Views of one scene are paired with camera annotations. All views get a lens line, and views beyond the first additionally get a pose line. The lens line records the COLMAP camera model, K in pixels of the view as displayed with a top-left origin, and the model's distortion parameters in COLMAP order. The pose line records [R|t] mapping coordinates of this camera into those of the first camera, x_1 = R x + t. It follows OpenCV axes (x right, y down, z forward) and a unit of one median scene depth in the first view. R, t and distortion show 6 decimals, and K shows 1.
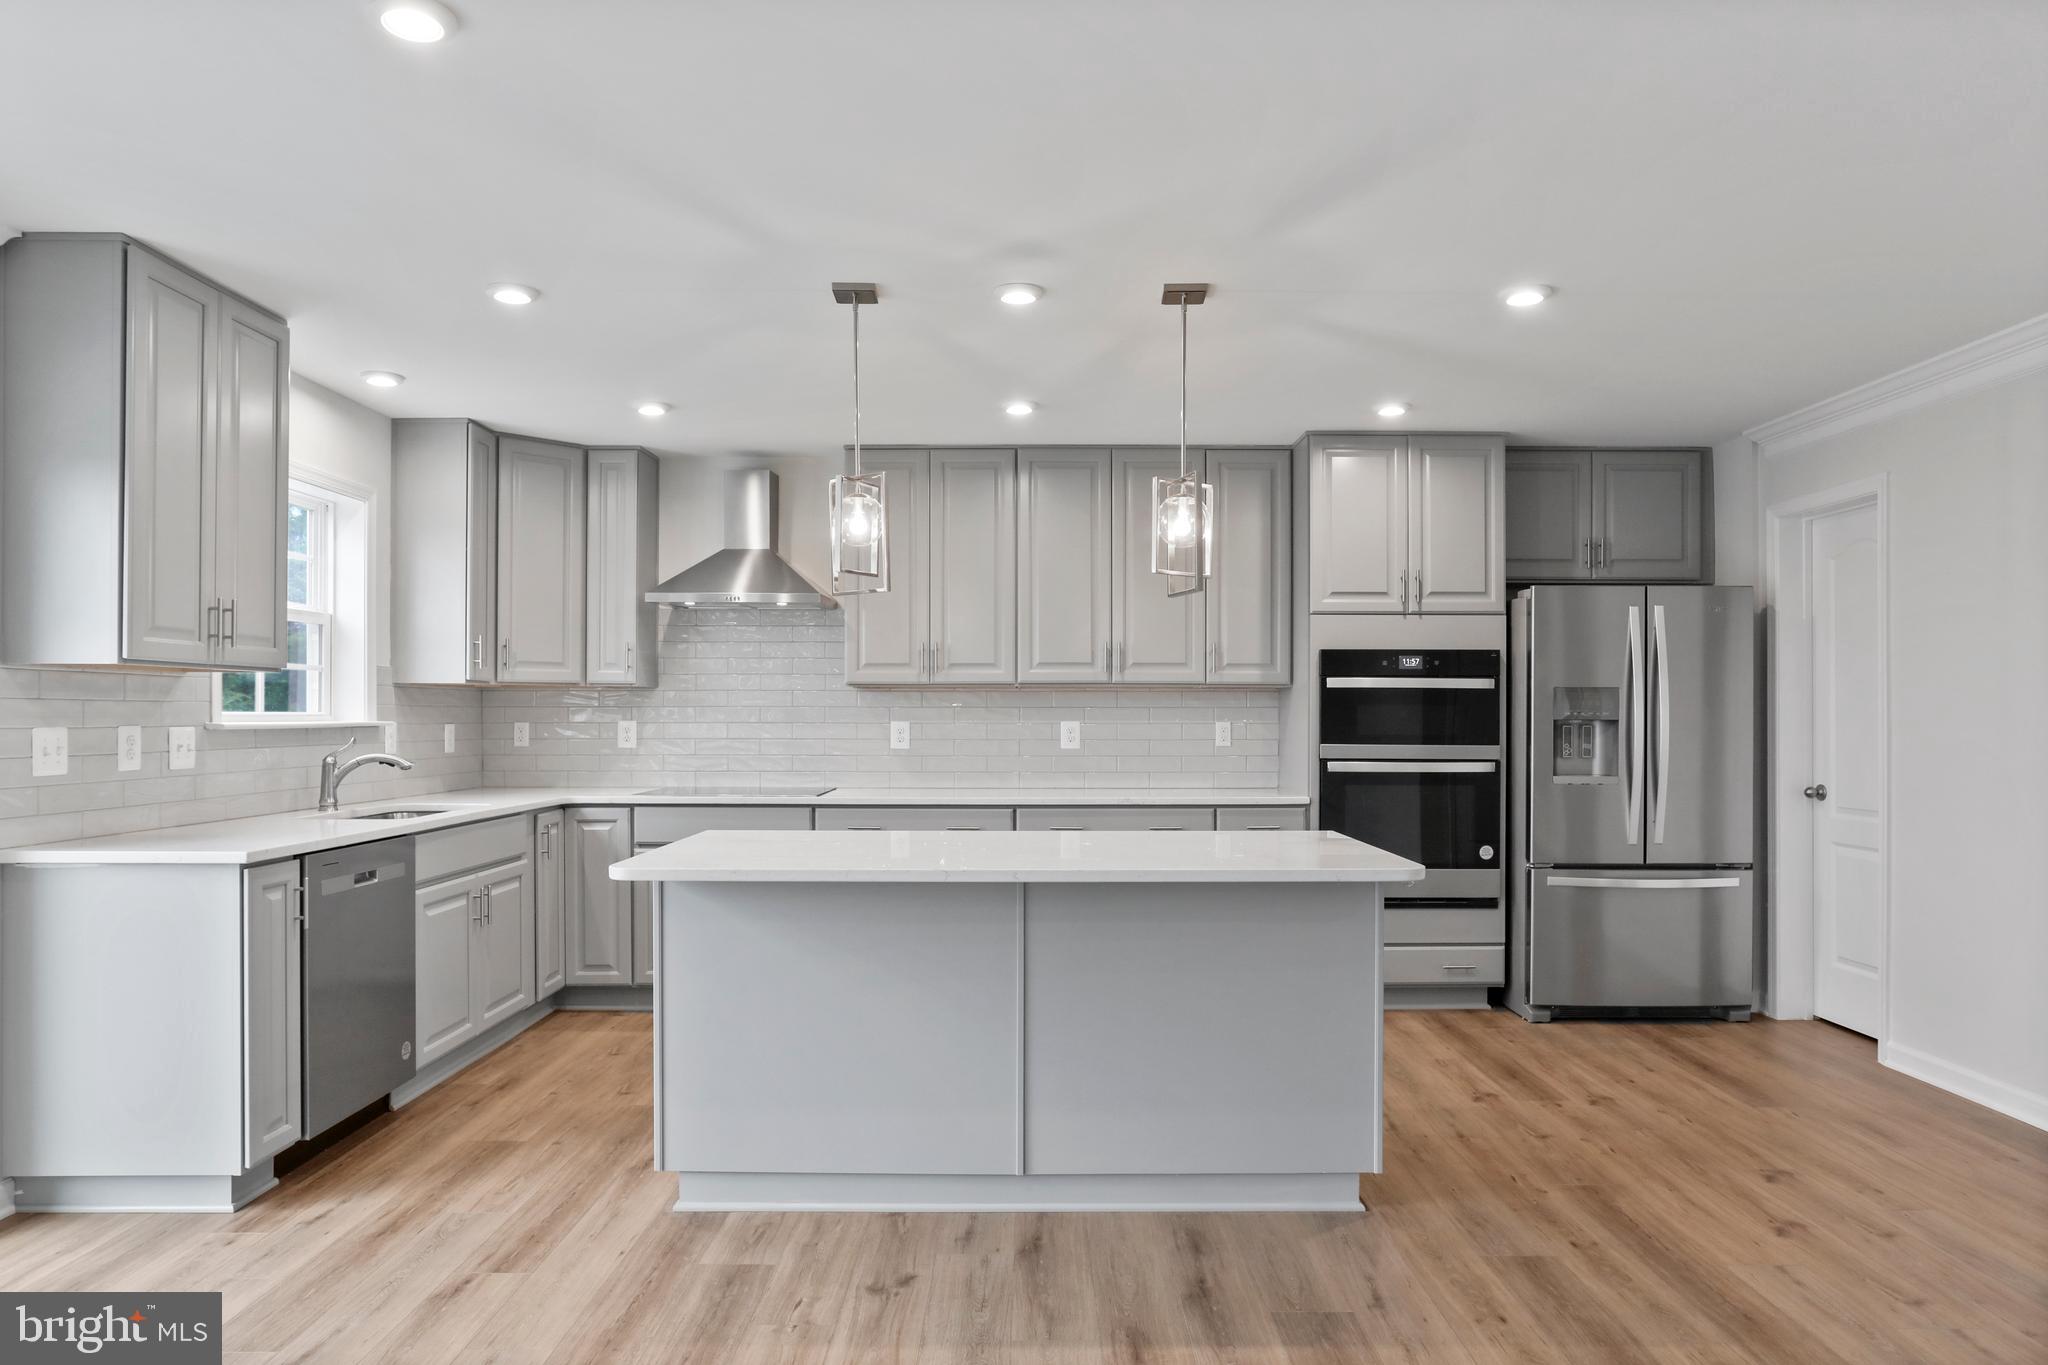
lens RADIAL K [[1236.8, 0, 1032.1], [0, 1236.8, 693.9], [0, 0, 1]] dist [-0.001274, 0.003860]
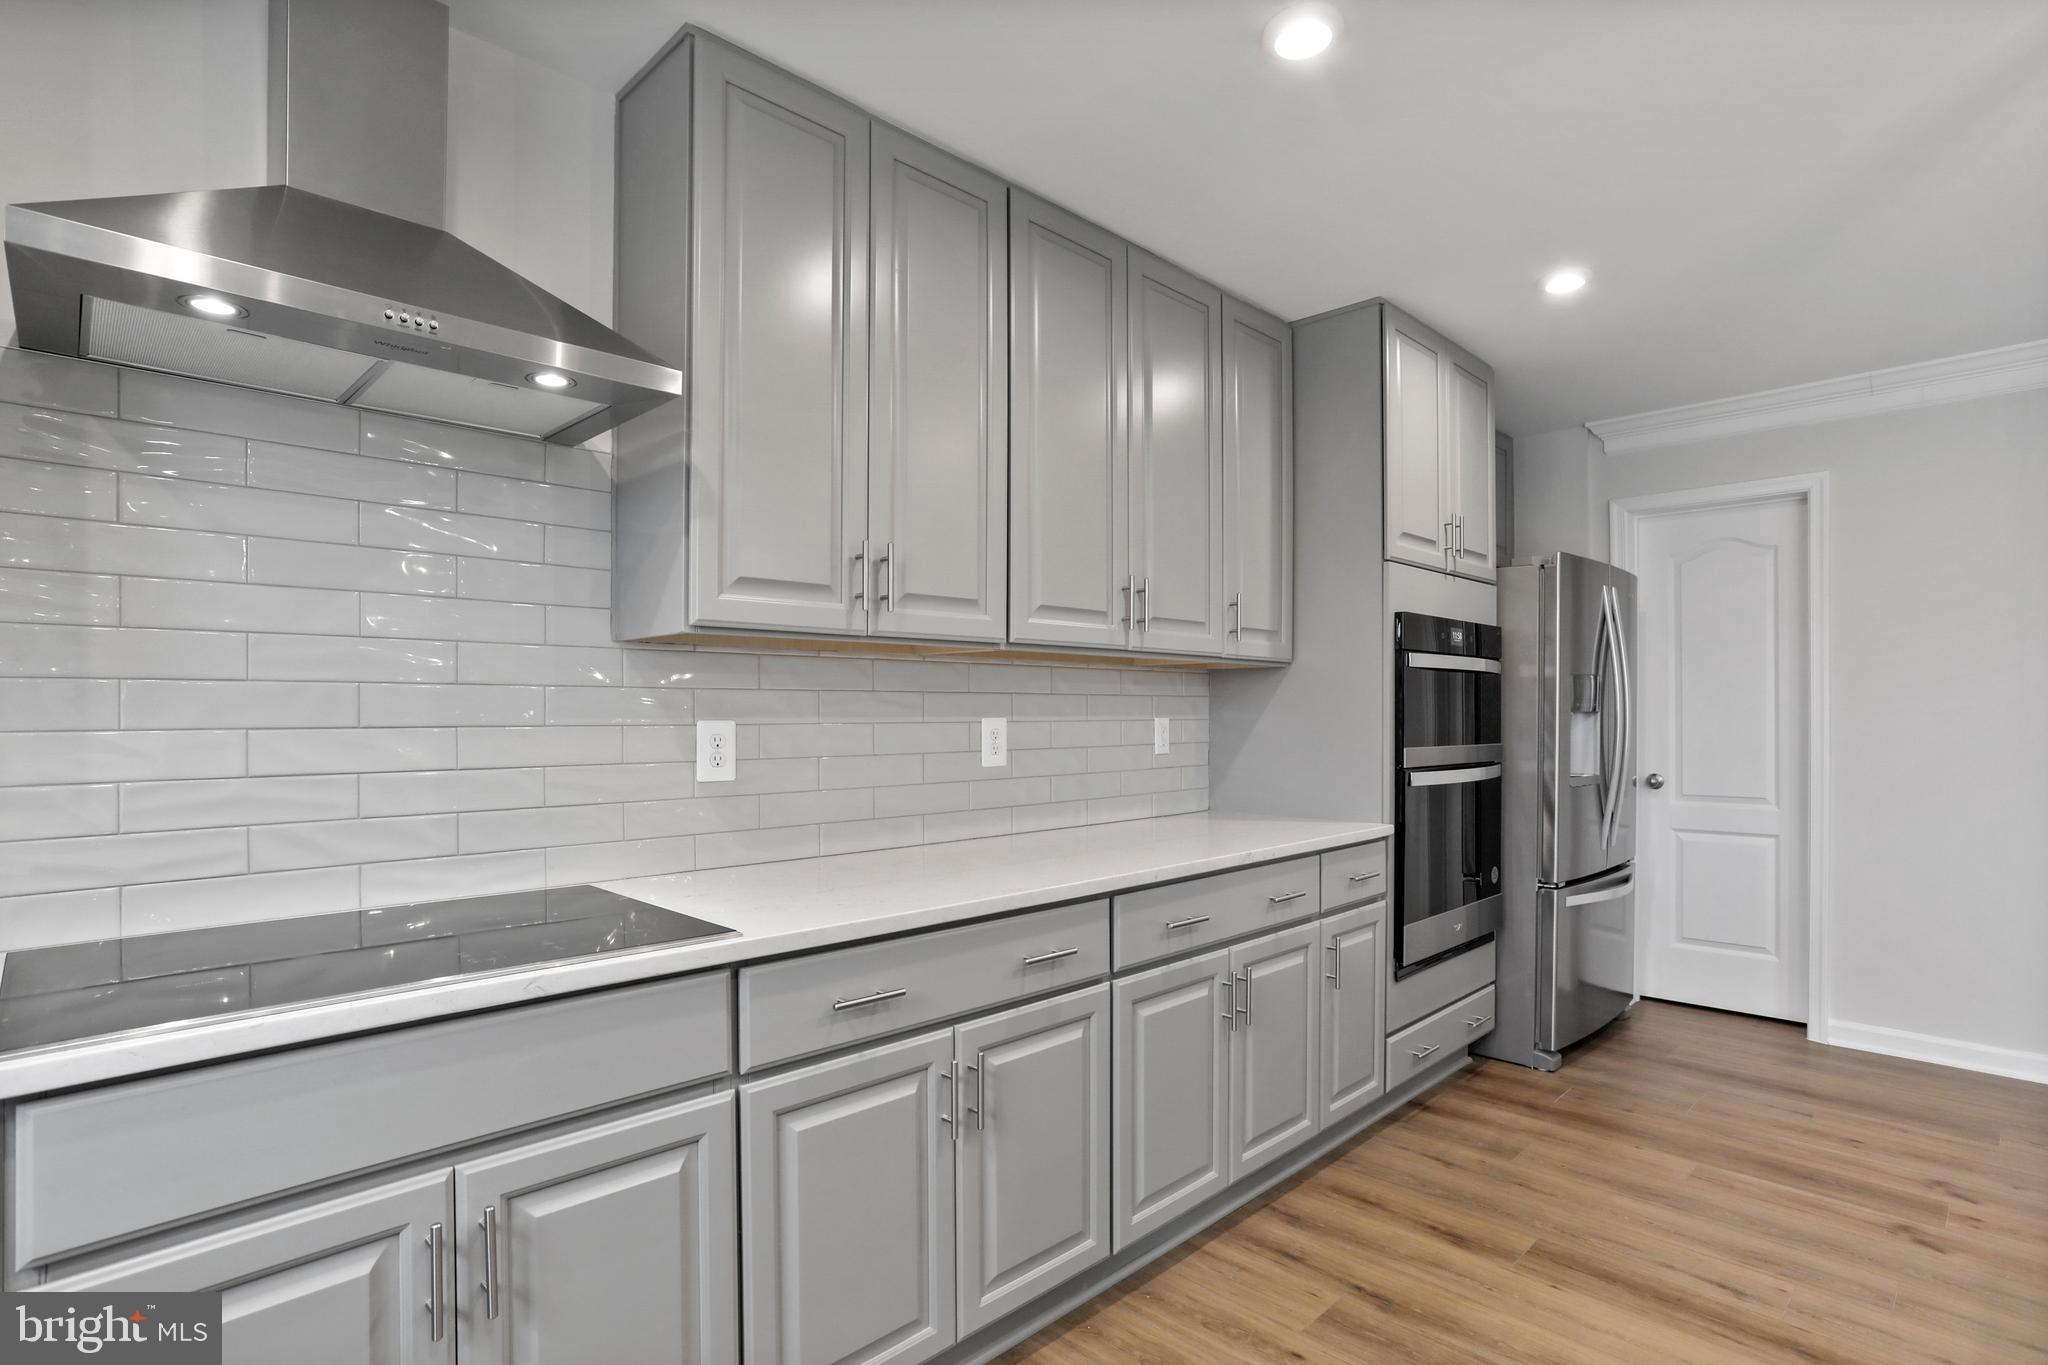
lens RADIAL K [[1015.3, 0, 1023.3], [0, 1015.3, 700.5], [0, 0, 1]] dist [-0.014381, 0.001710]
pose [[0.715418, 0.005892, 0.698671, -0.318779], [-0.007289, 0.999973, -0.000969, 0.016409], [-0.698658, -0.004400, 0.715442, 0.739123]]
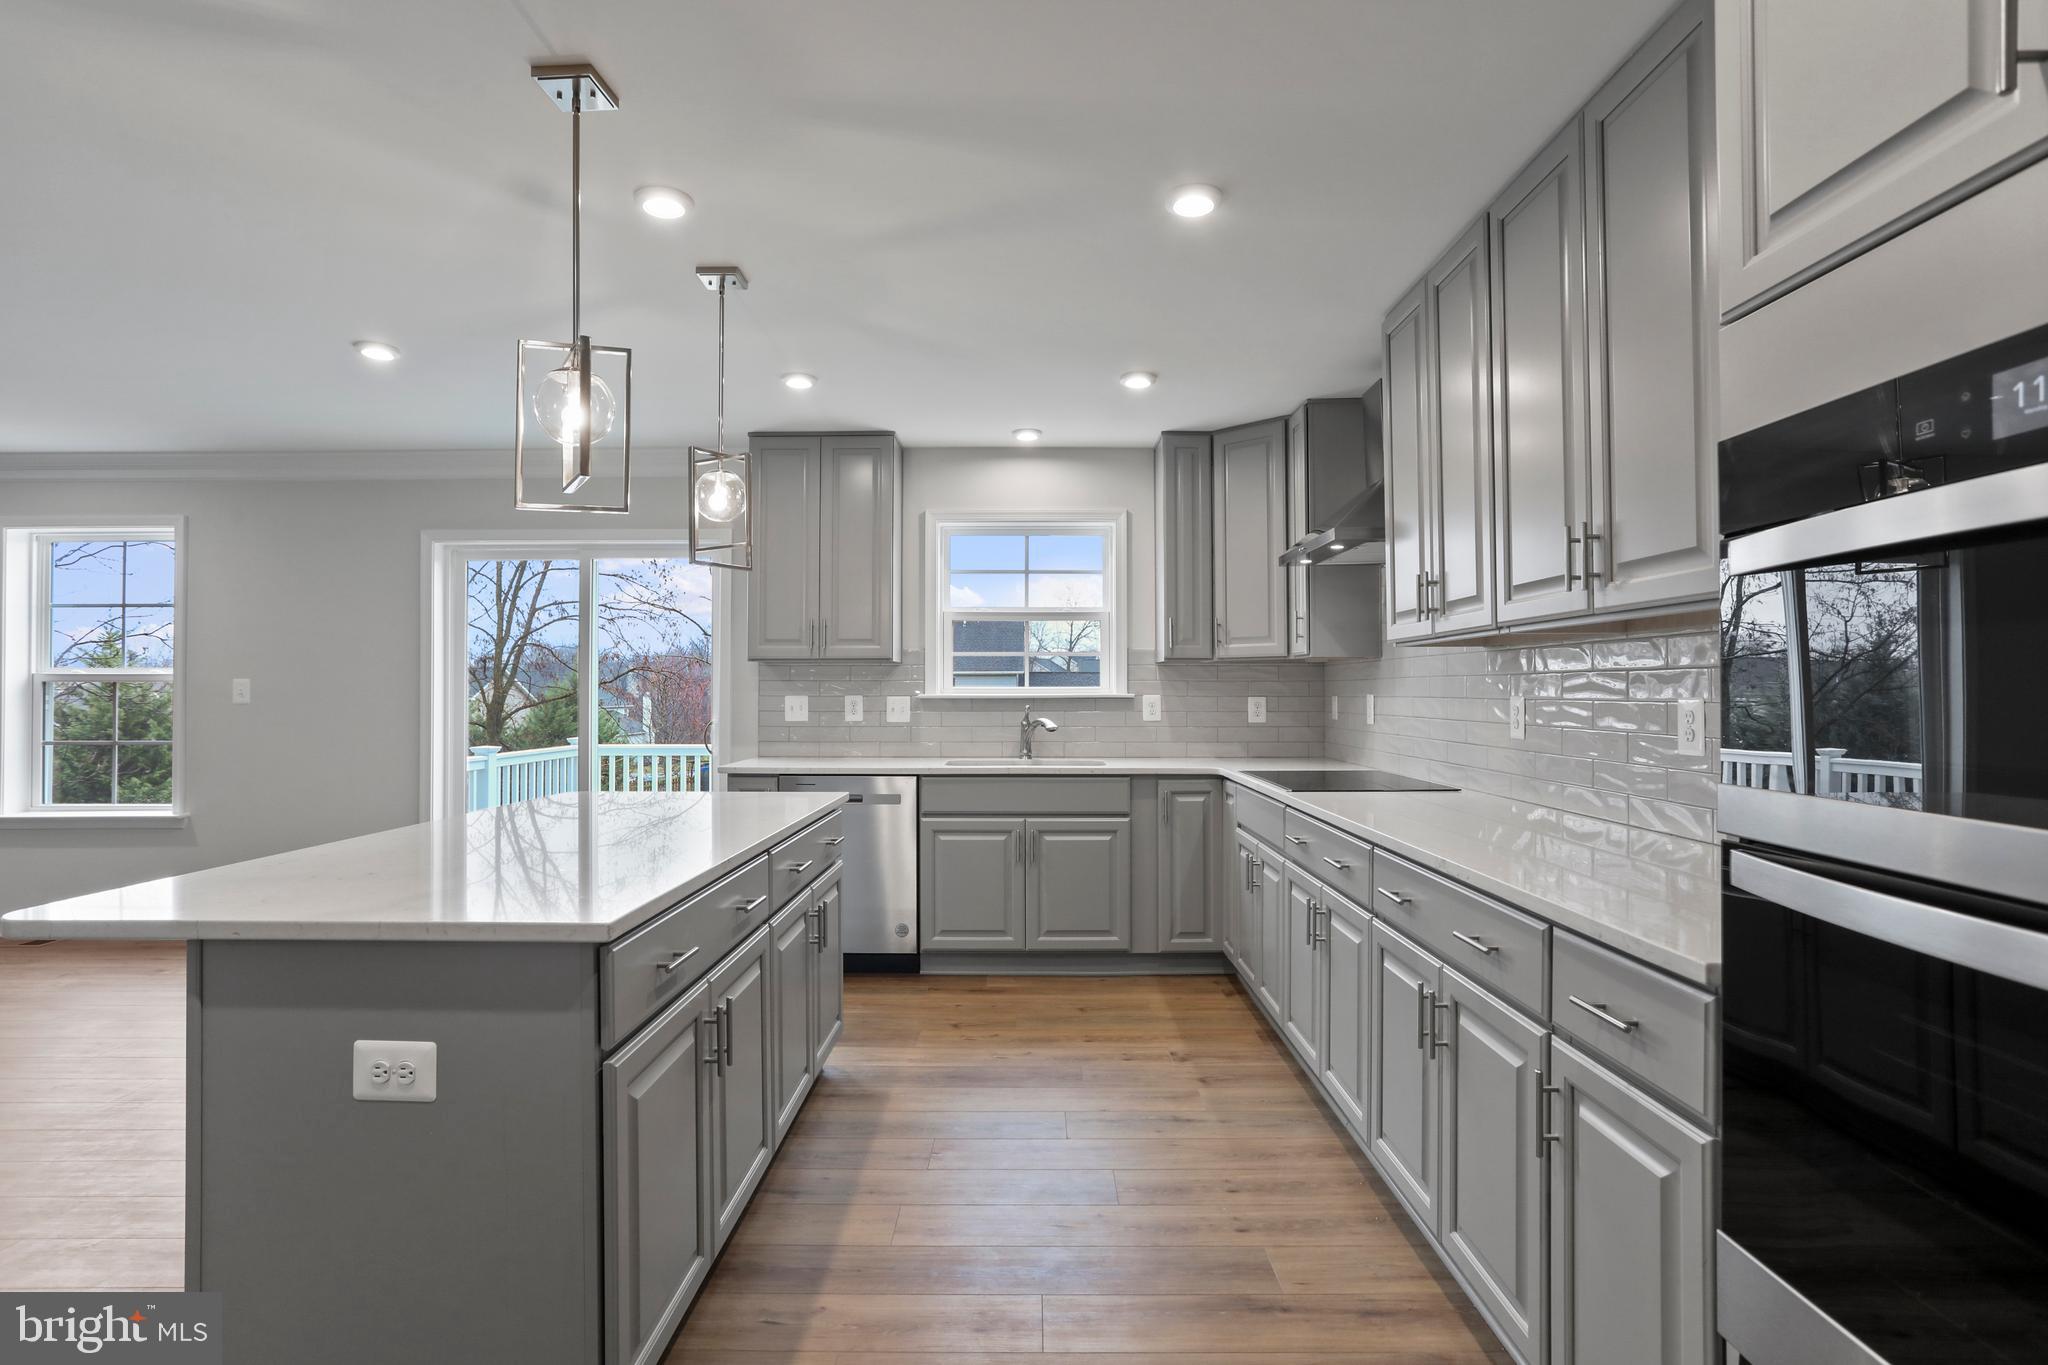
lens RADIAL K [[1015.3, 0, 1038.5], [0, 1015.3, 689.7], [0, 0, 1]] dist [-0.014381, 0.001710]
pose [[-0.010470, -0.002735, -0.999941, 0.459169], [0.018698, 0.999821, -0.002930, 0.018032], [0.999770, -0.018727, -0.010417, 0.852108]]
